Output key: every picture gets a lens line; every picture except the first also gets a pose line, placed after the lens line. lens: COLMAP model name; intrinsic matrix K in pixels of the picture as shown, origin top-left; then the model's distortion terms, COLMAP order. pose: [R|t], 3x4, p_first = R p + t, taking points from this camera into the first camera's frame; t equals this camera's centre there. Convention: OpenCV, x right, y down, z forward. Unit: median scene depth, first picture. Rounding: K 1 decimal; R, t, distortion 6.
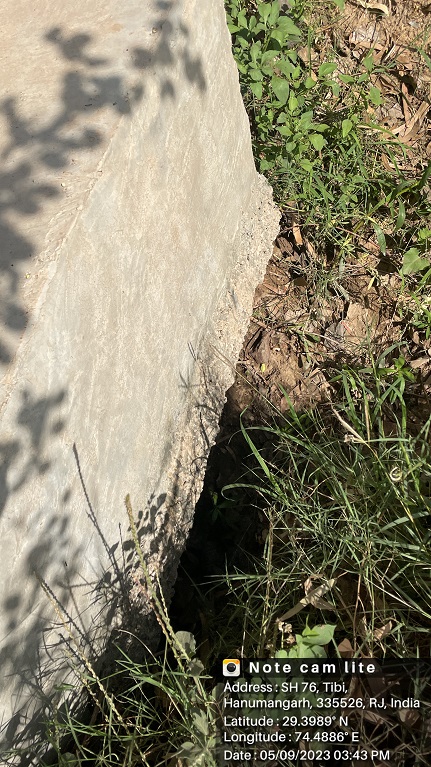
lens RADIAL K [[637.5, 0, 215.5], [0, 637.5, 383.5], [0, 0, 1]] dist [0.062635, -0.108753]
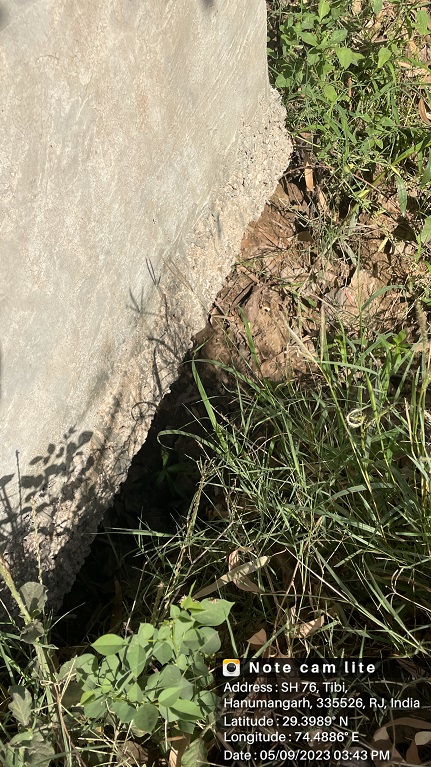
lens RADIAL K [[678.9, 0, 215.5], [0, 678.9, 383.5], [0, 0, 1]] dist [0.073182, -0.154587]
pose [[0.987751, 0.155113, 0.016972, 0.045907], [-0.155642, 0.987145, 0.036332, 0.043856], [-0.011118, -0.038528, 0.999196, 0.097929]]
